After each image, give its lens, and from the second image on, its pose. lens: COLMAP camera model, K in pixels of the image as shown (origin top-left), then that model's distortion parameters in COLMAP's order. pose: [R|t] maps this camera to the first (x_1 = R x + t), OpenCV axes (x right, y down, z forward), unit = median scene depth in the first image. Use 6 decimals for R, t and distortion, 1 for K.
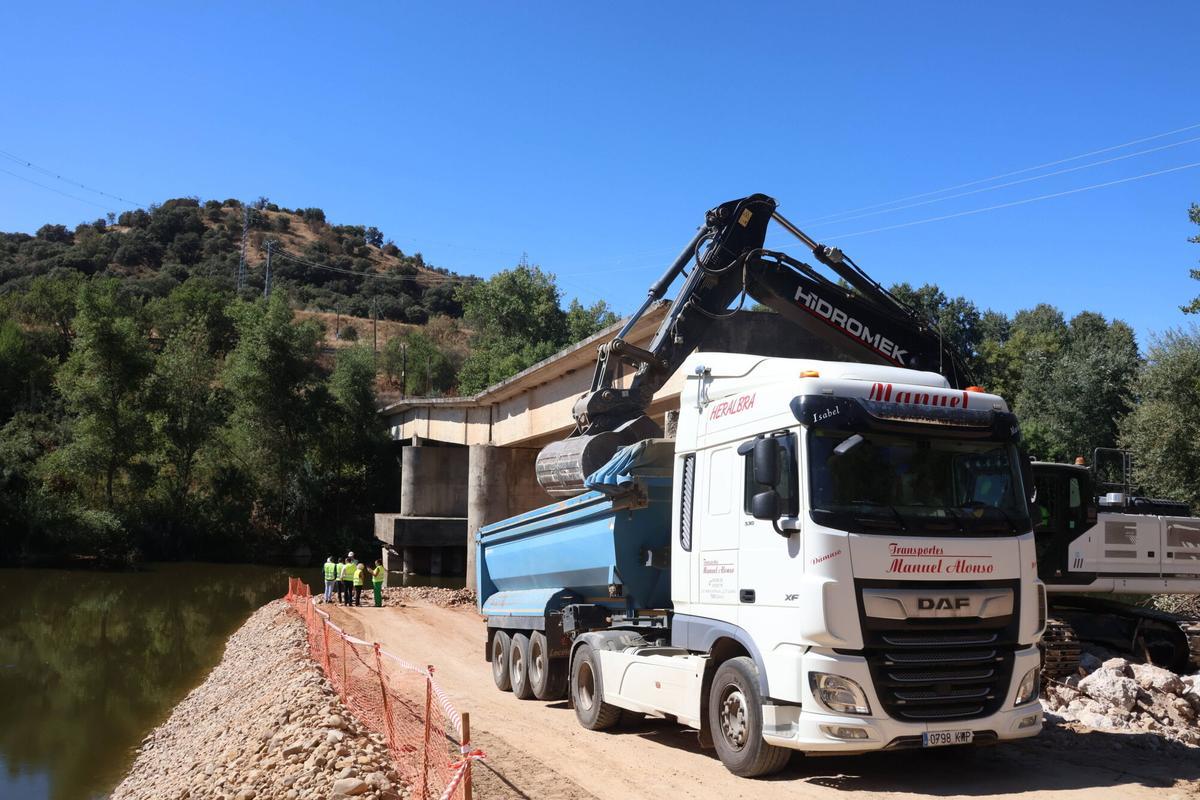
lens RADIAL K [[1018.1, 0, 605.4], [0, 1018.1, 404.1], [0, 0, 1]] dist [-0.147514, 0.106639]
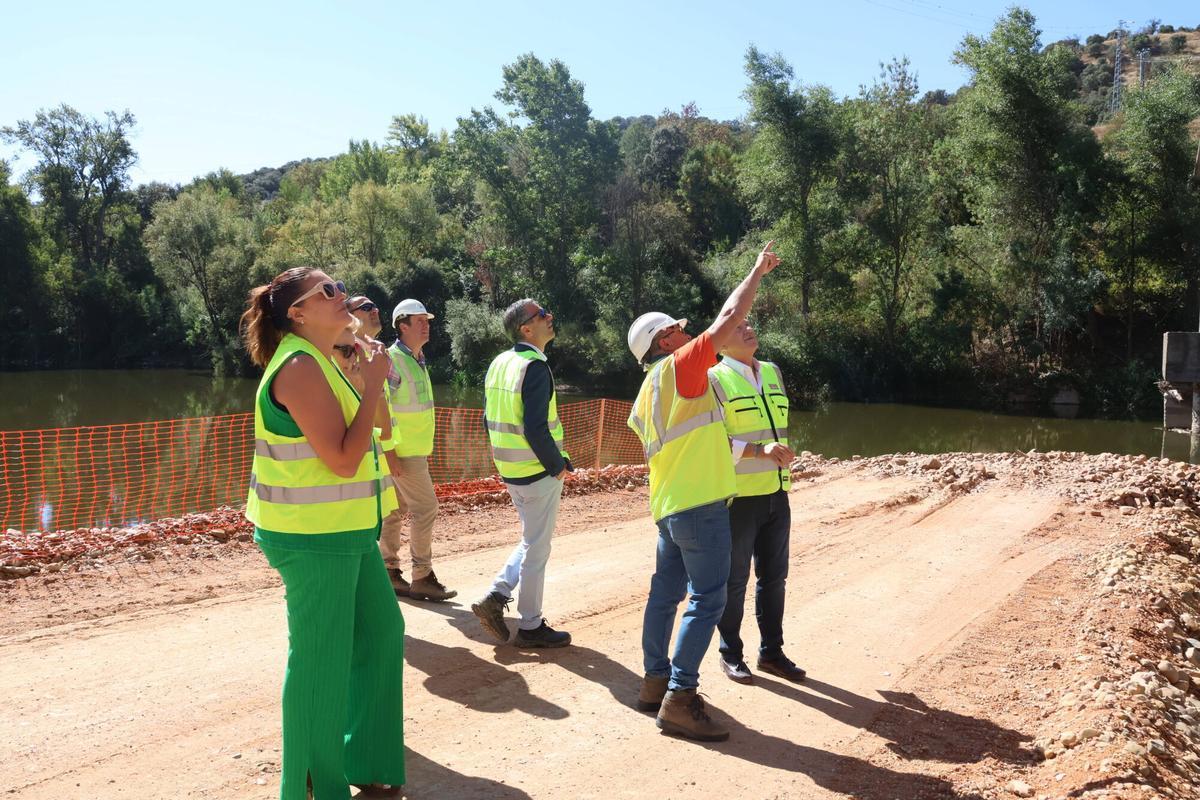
lens RADIAL K [[998.9, 0, 607.0], [0, 998.9, 407.7], [0, 0, 1]] dist [-0.159751, 0.126892]
pose [[0.647771, 0.041328, -0.760713, -0.009615], [0.066403, 0.991664, 0.110420, 0.071162], [0.758936, -0.122041, 0.639627, 0.403047]]
